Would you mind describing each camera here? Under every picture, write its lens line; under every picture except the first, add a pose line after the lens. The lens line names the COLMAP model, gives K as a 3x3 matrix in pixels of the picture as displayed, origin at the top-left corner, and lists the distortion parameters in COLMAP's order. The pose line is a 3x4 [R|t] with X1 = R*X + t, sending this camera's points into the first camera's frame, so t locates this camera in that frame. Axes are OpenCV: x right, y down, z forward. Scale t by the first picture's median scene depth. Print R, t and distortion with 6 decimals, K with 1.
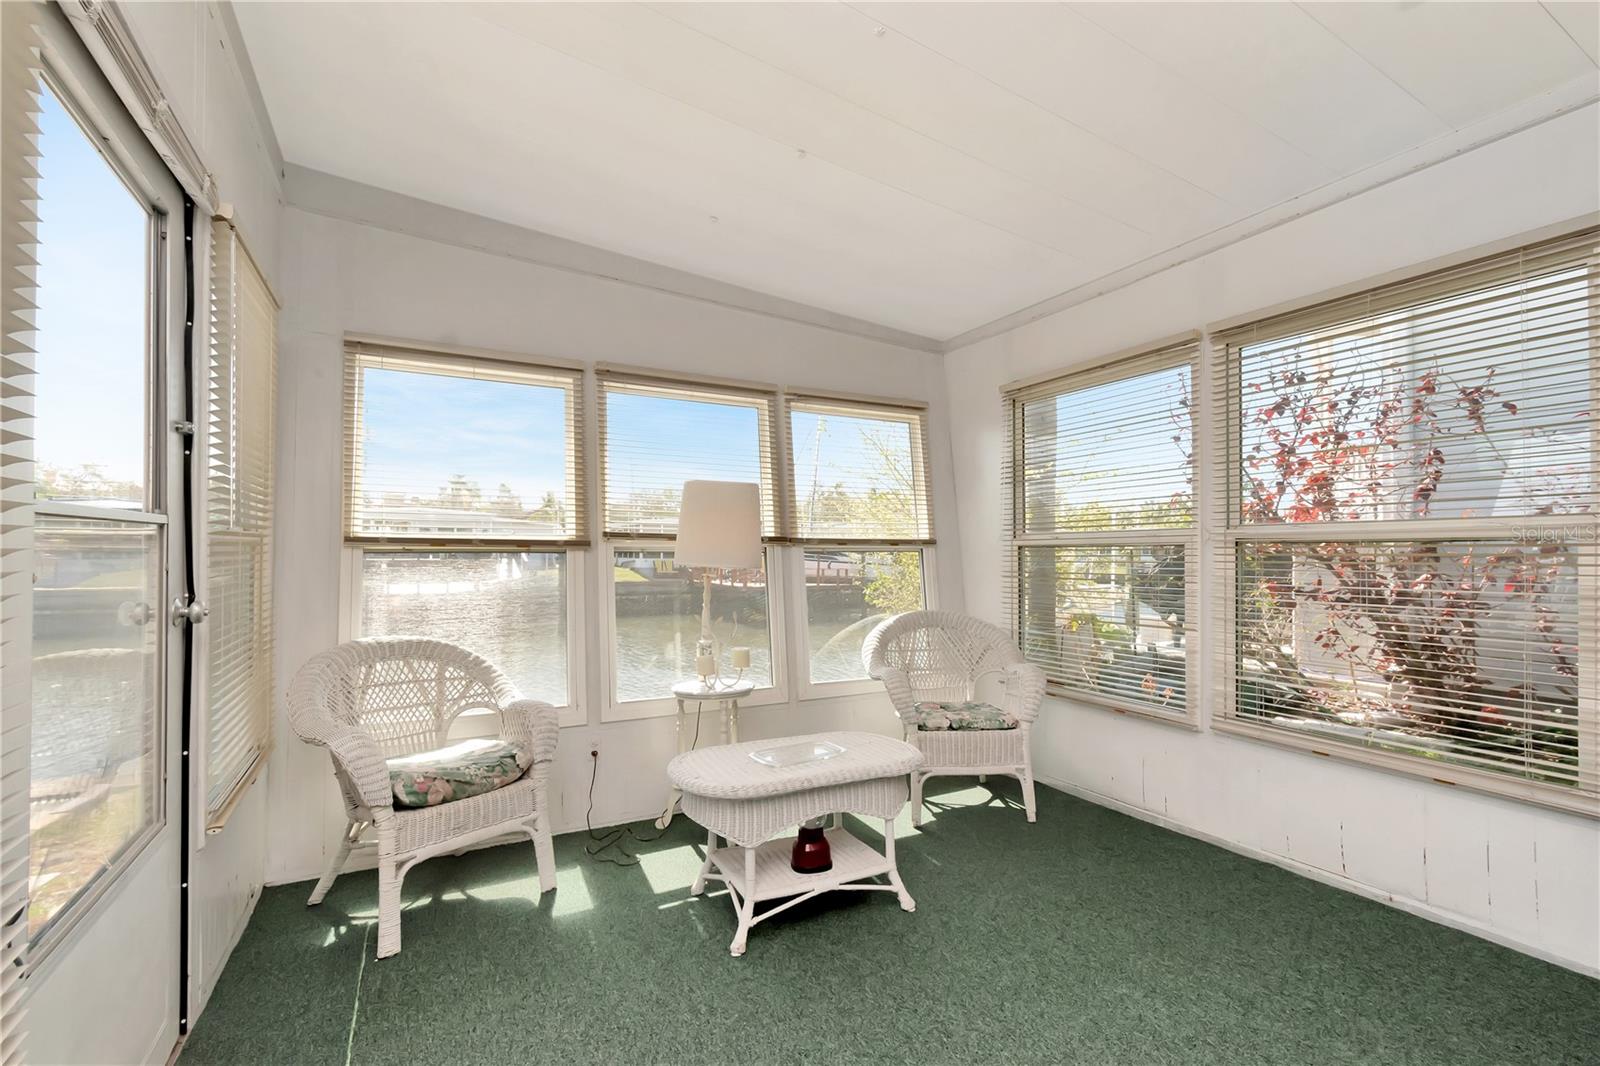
lens RADIAL K [[735.7, 0, 809.4], [0, 735.7, 535.2], [0, 0, 1]] dist [0.002577, -0.000631]
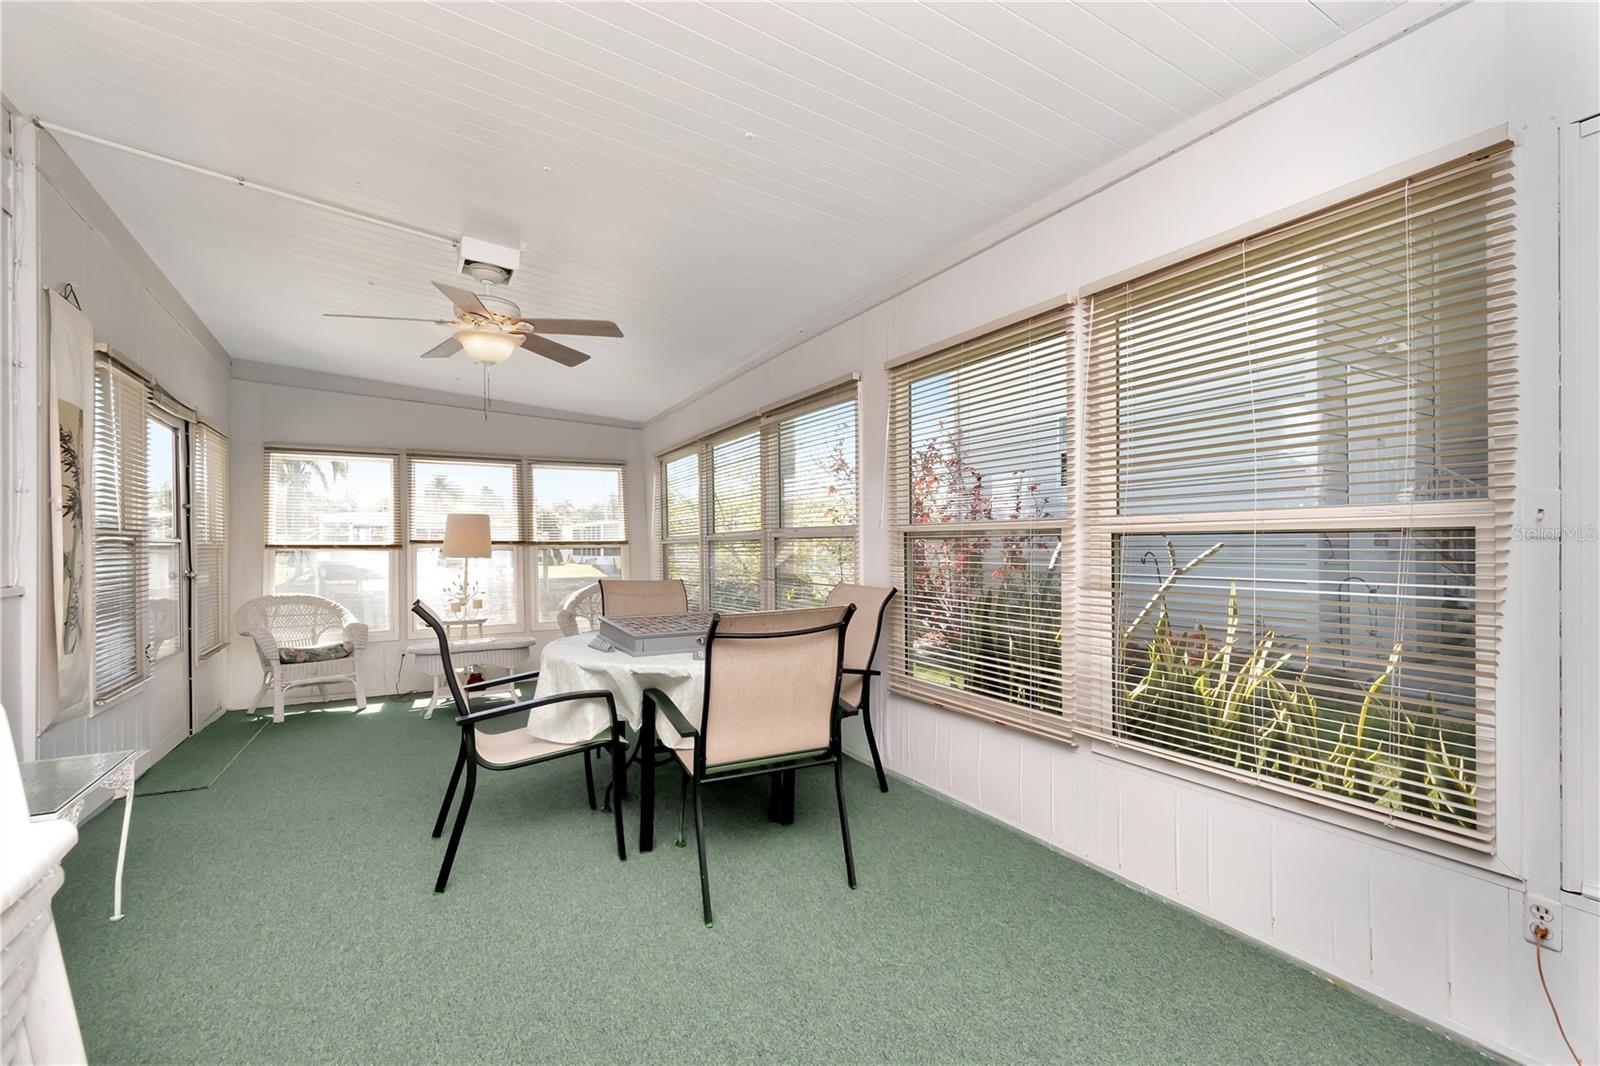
lens RADIAL K [[708.9, 0, 800.4], [0, 708.9, 538.1], [0, 0, 1]] dist [0.003404, -0.000107]
pose [[0.999655, -0.012723, 0.022974, 0.794762], [0.012510, 0.999878, 0.009390, -0.016506], [-0.023090, -0.009099, 0.999692, -0.984415]]
